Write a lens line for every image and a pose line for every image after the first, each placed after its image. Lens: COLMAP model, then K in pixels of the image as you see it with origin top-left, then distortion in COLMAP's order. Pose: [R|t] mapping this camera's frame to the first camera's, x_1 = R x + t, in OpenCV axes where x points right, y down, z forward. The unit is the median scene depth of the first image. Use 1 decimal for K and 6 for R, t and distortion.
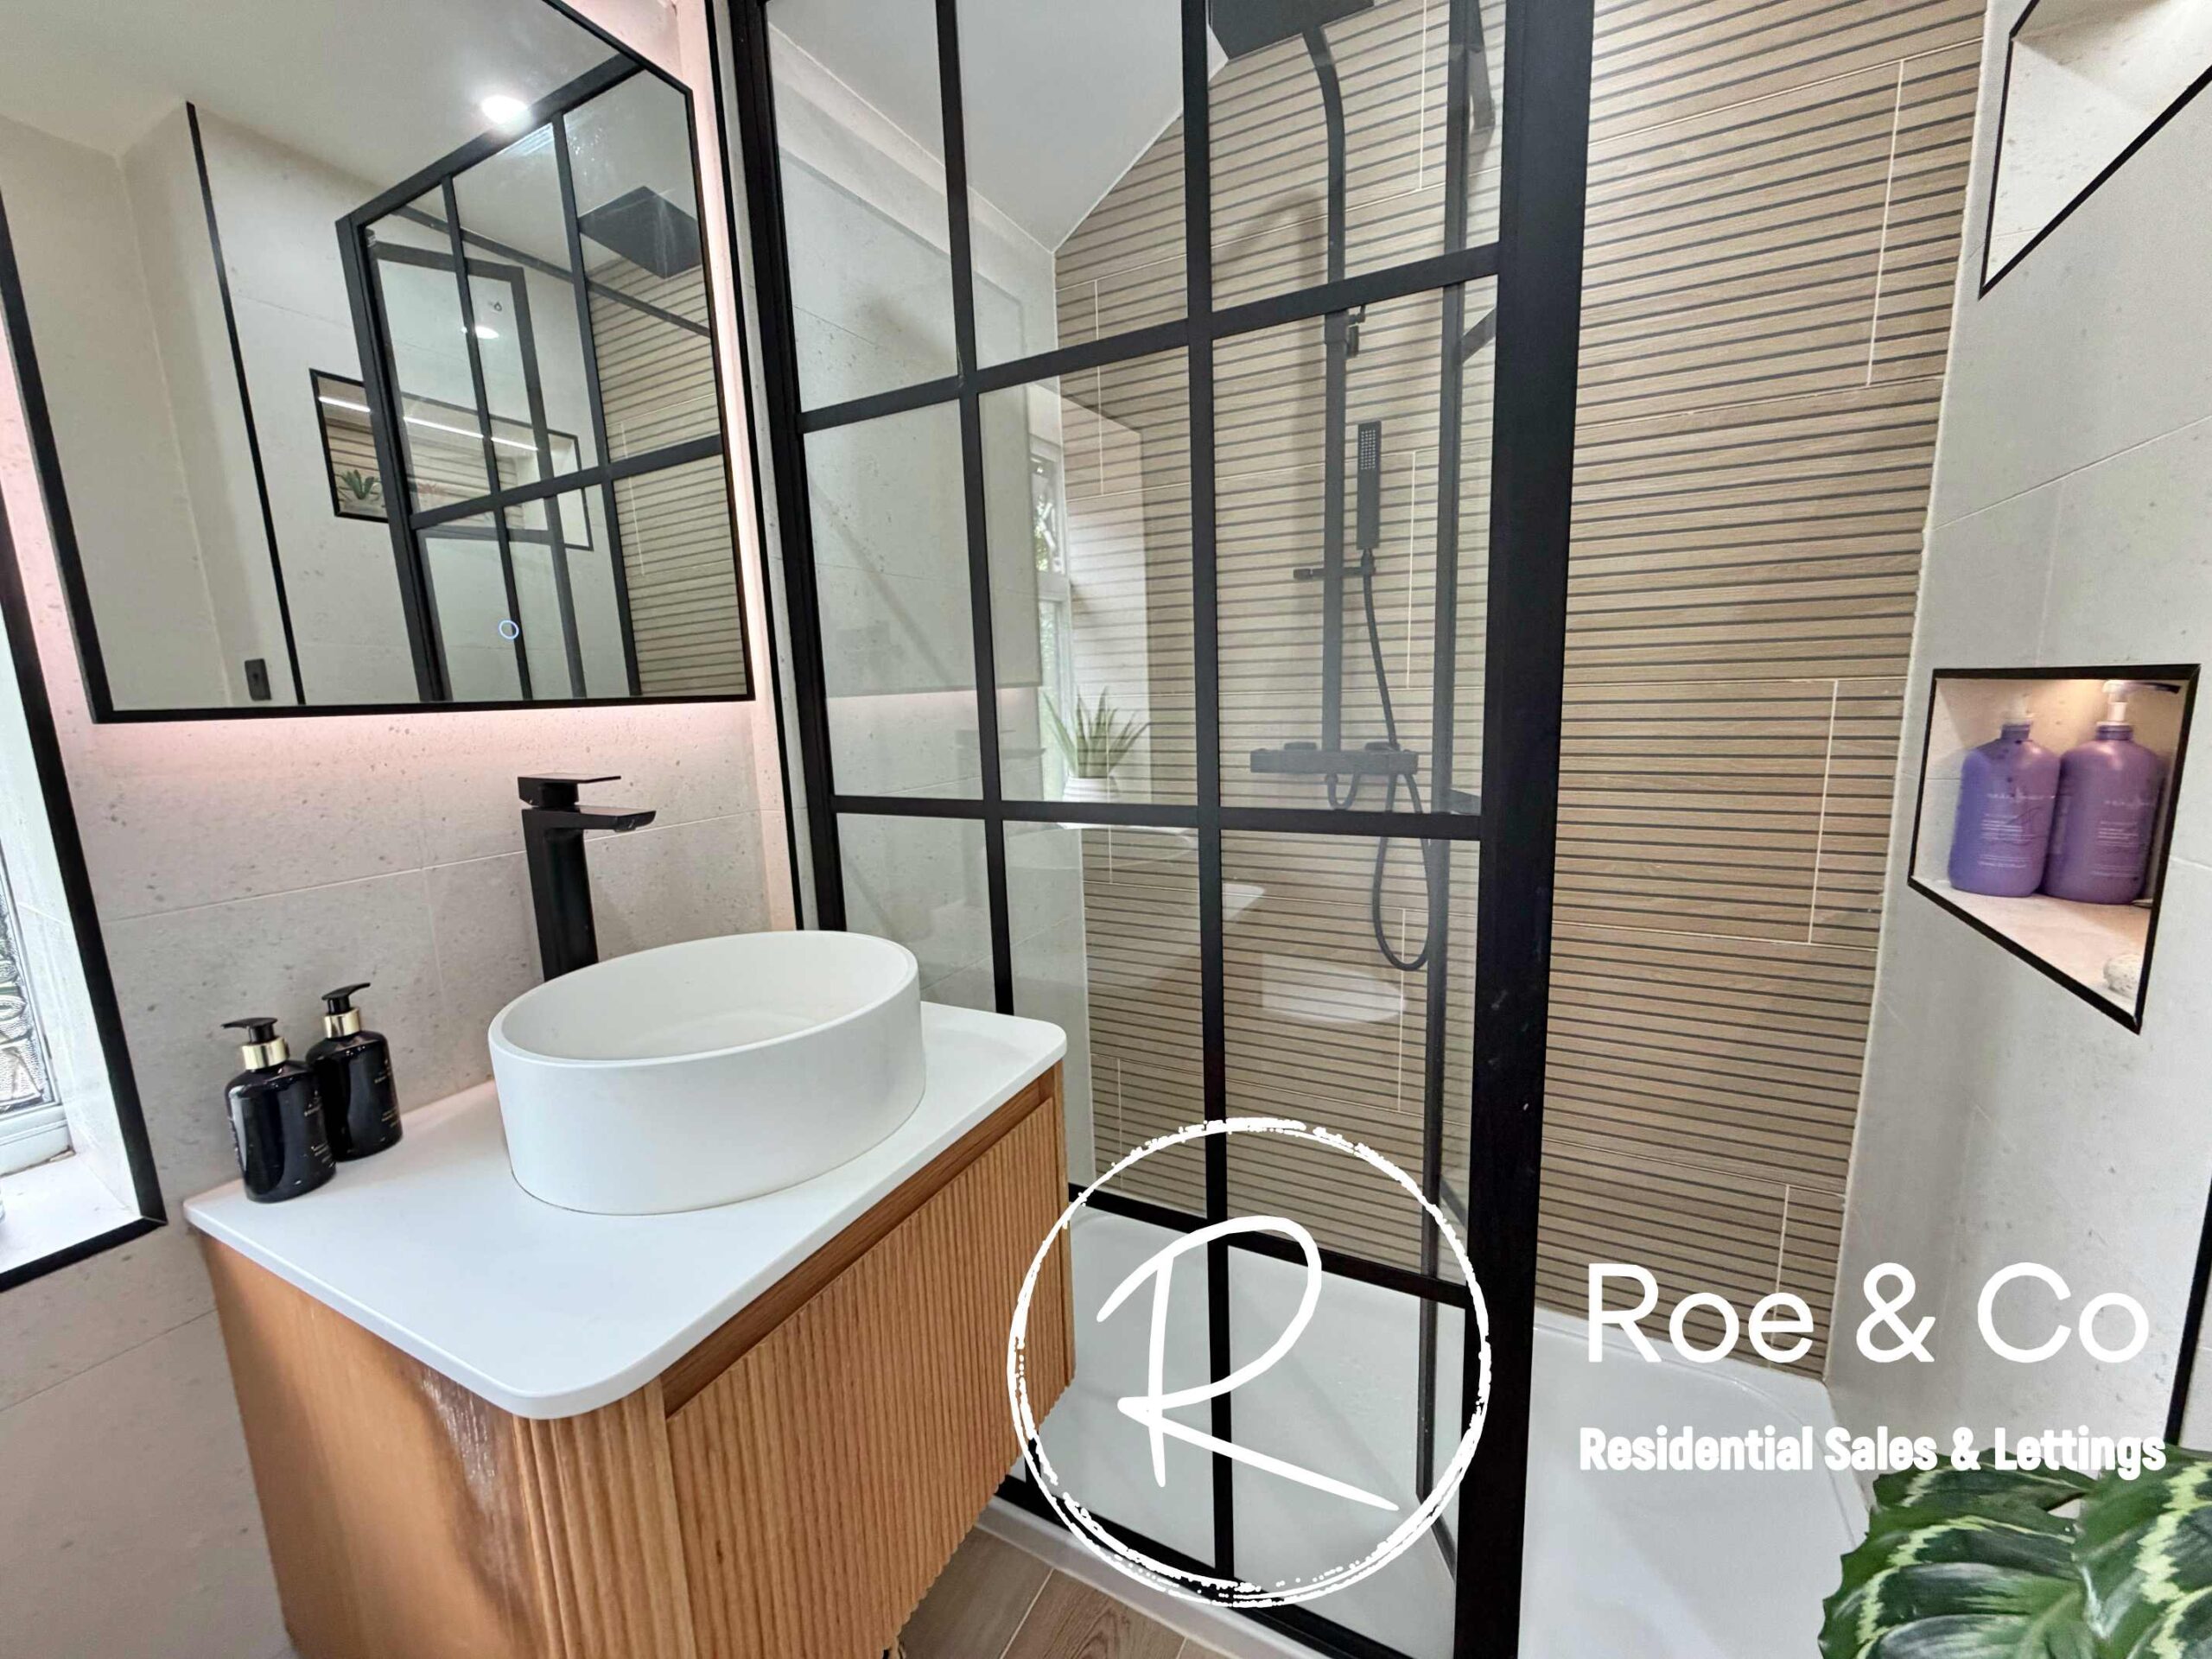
lens RADIAL K [[885.4, 0, 1093.5], [0, 885.4, 824.6], [0, 0, 1]] dist [-0.025790, 0.014056]
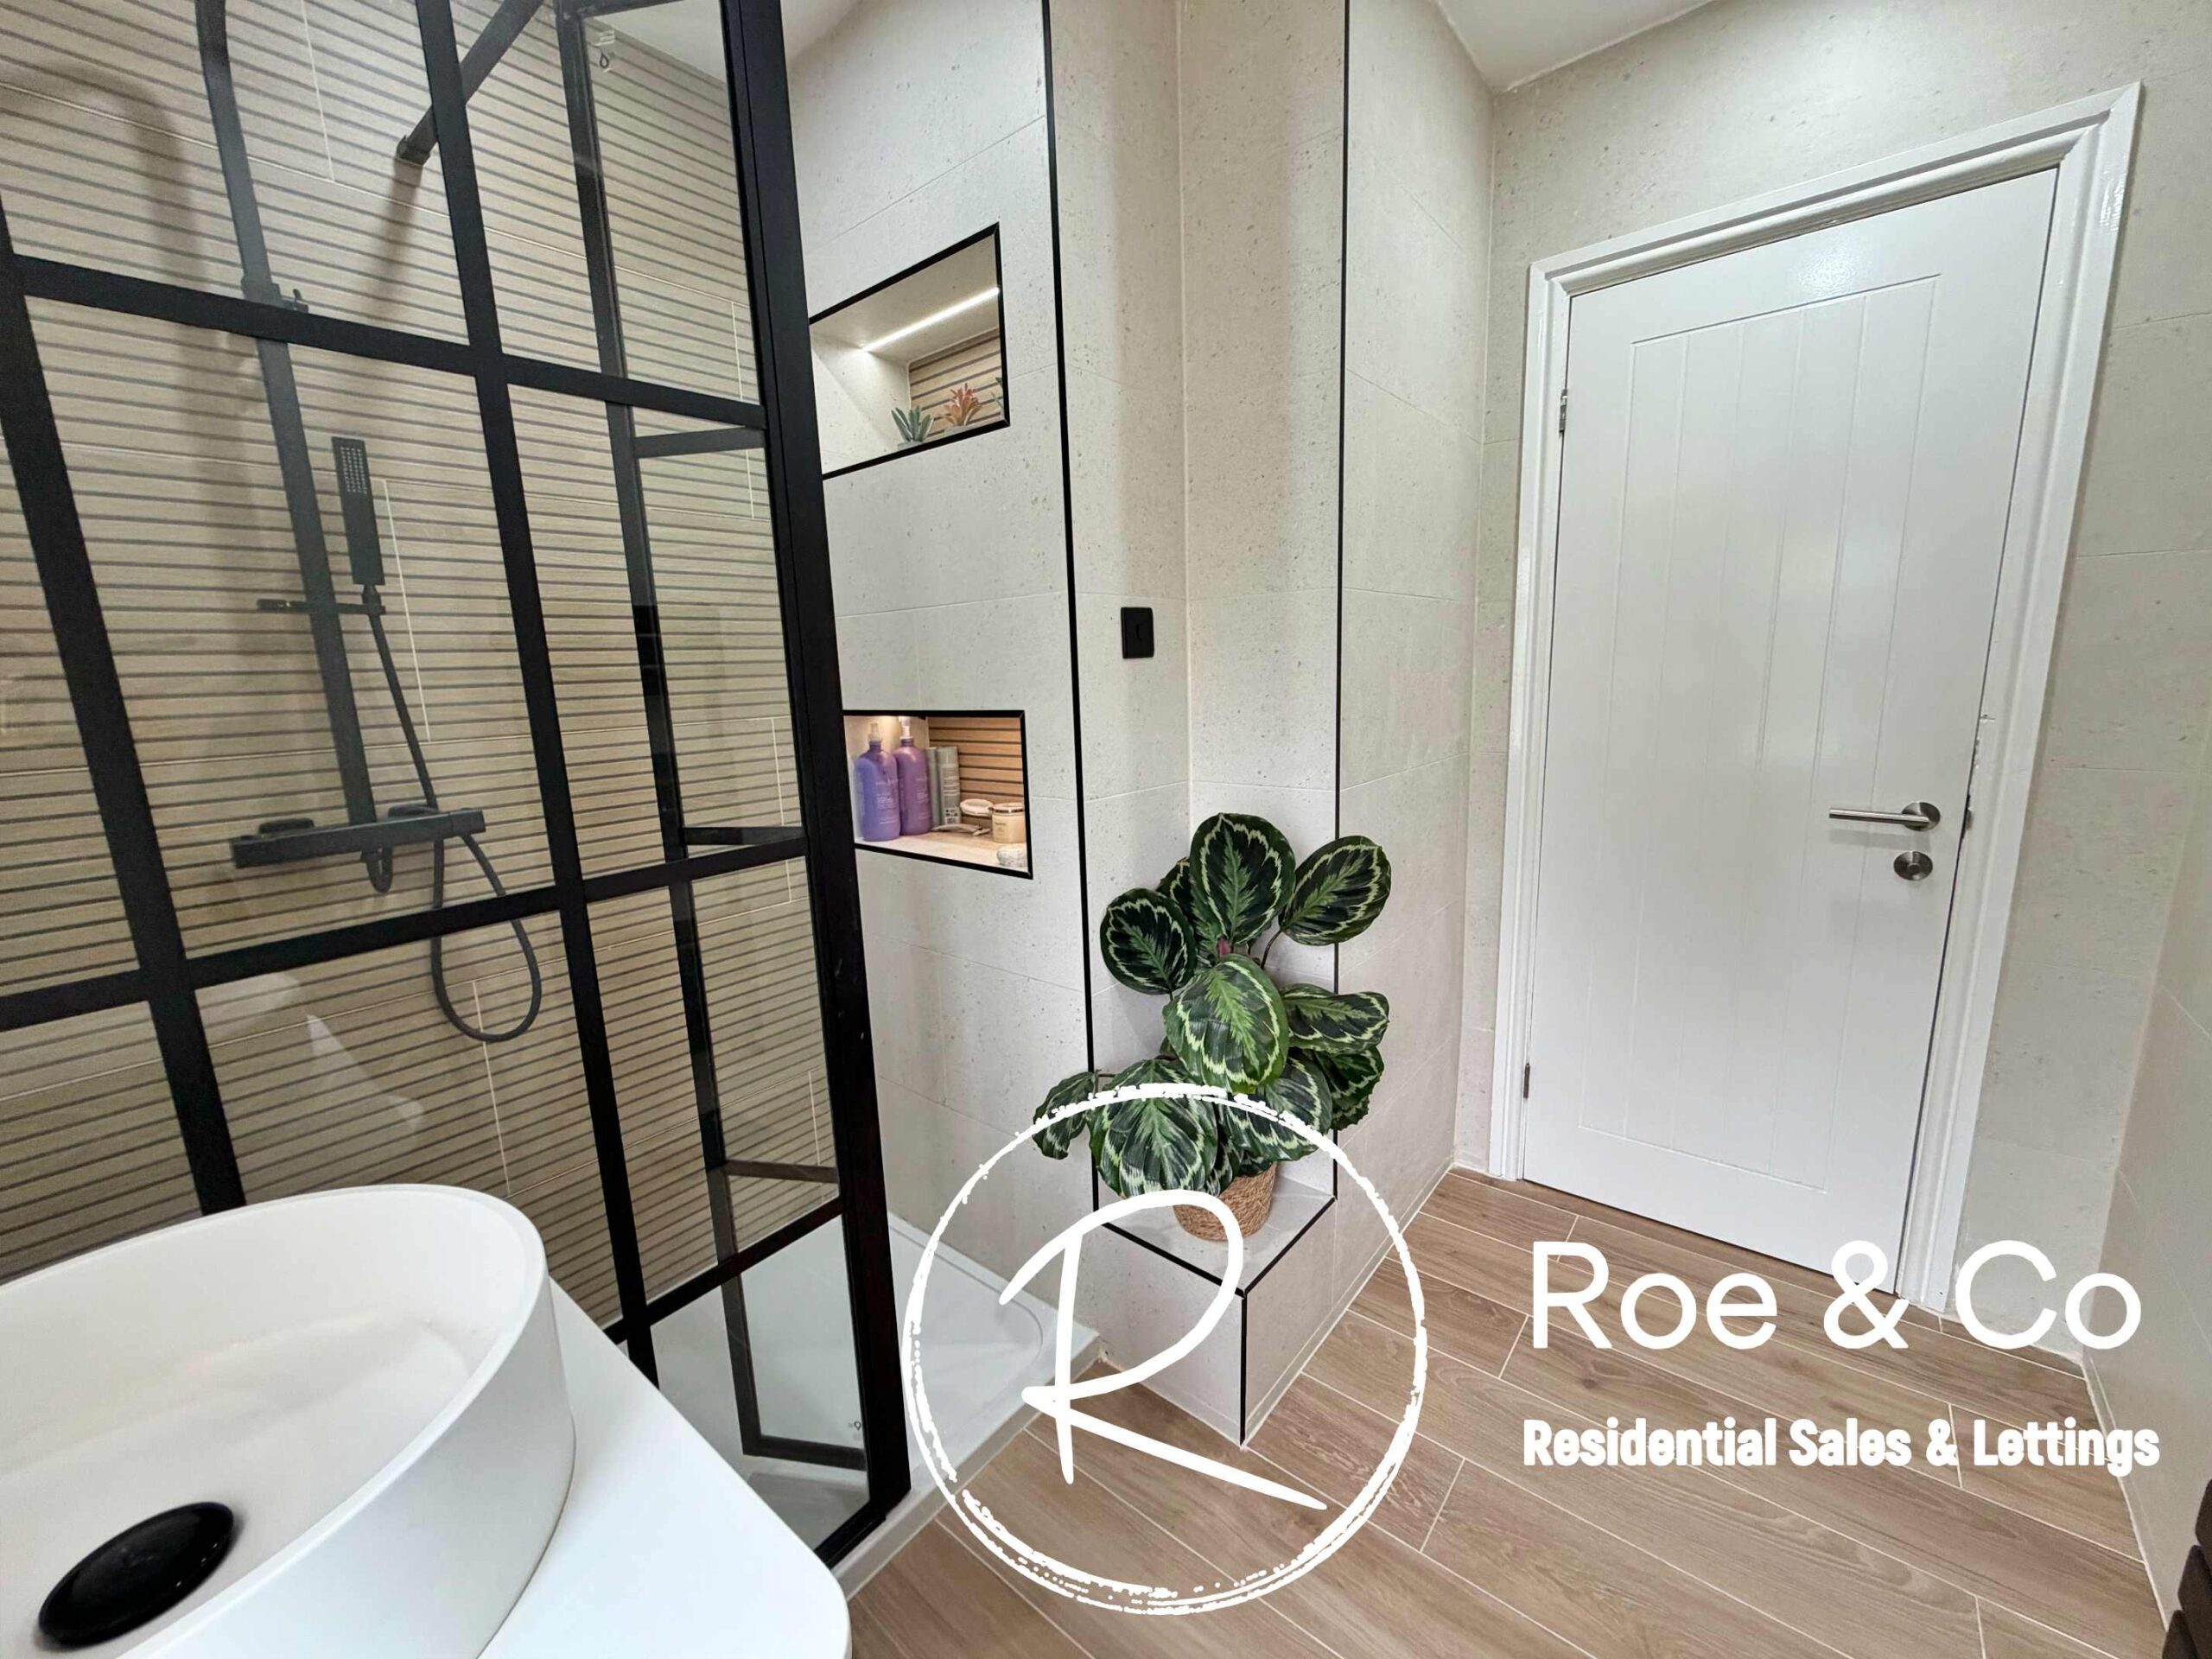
lens RADIAL K [[878.4, 0, 1102.4], [0, 878.4, 828.2], [0, 0, 1]] dist [-0.000673, -0.000234]
pose [[0.203594, -0.153905, 0.966883, -0.420442], [0.182245, 0.976264, 0.117024, -0.052050], [-0.961944, 0.152385, 0.226810, 0.160564]]
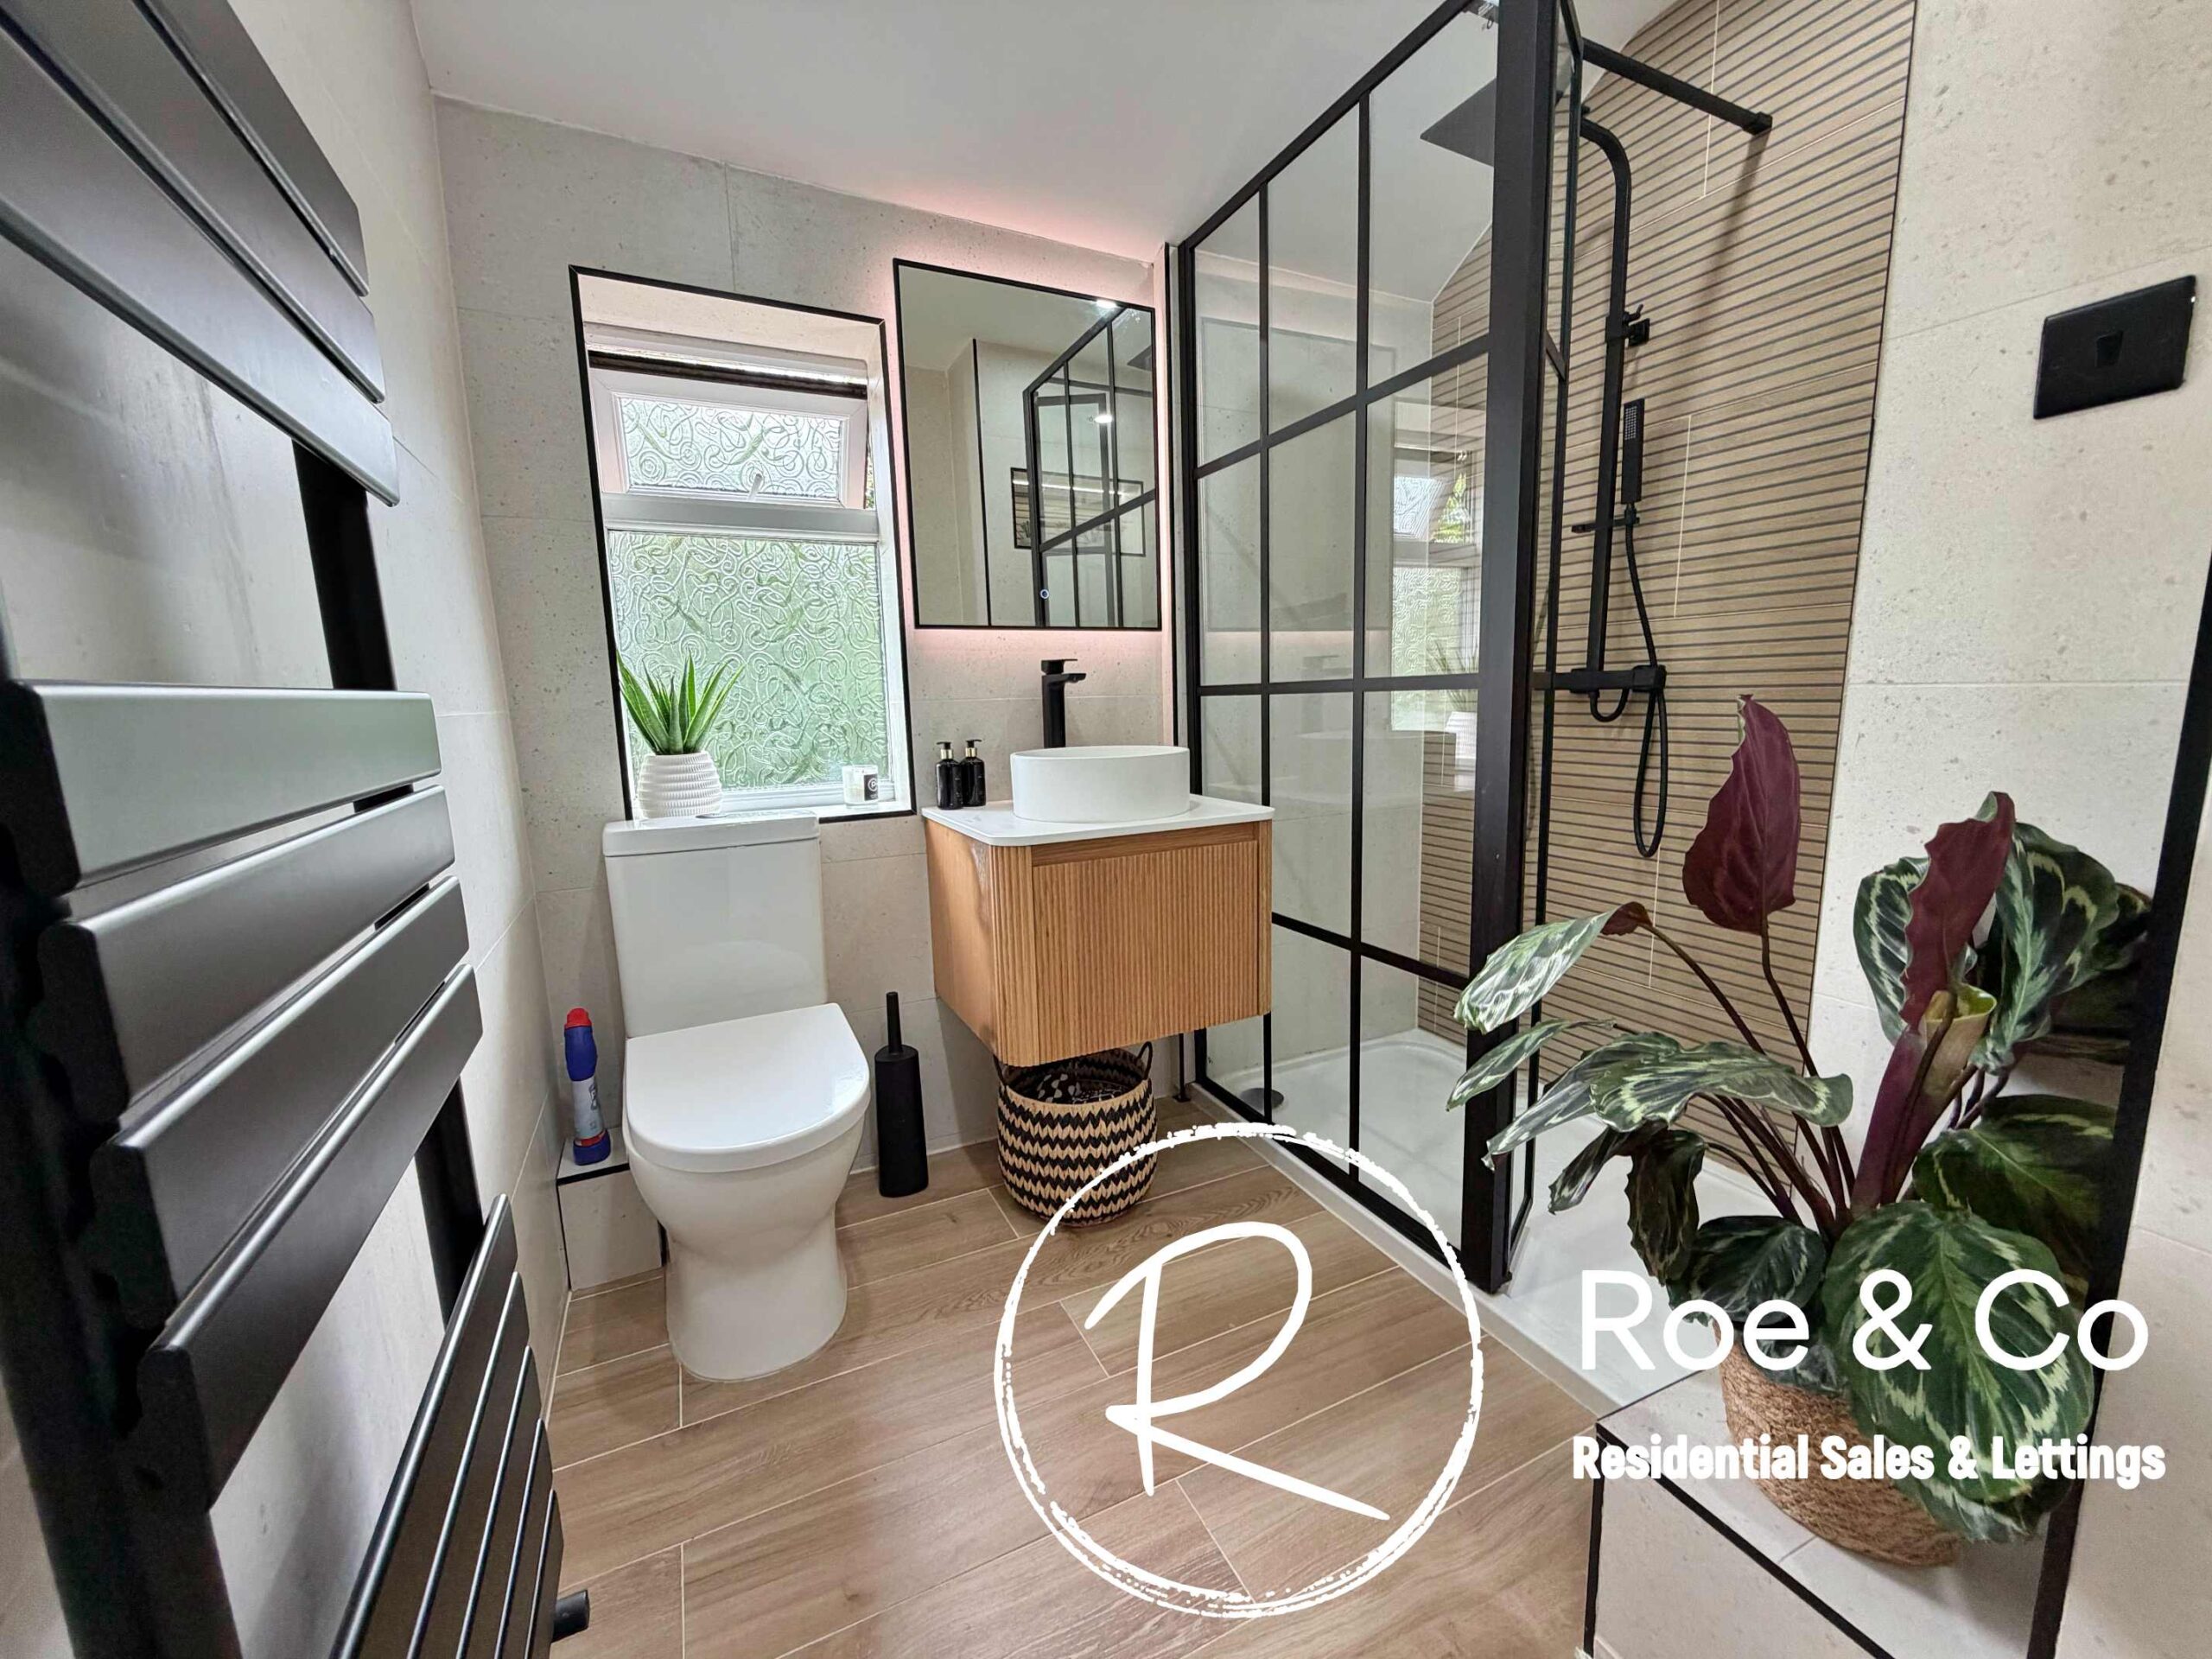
lens RADIAL K [[878.4, 0, 1102.4], [0, 878.4, 828.2], [0, 0, 1]] dist [-0.000673, -0.000234]
pose [[0.805004, 0.102443, -0.584357, 0.495171], [-0.097571, 0.994428, 0.039919, 0.164381], [0.585191, 0.024882, 0.810514, -0.429422]]
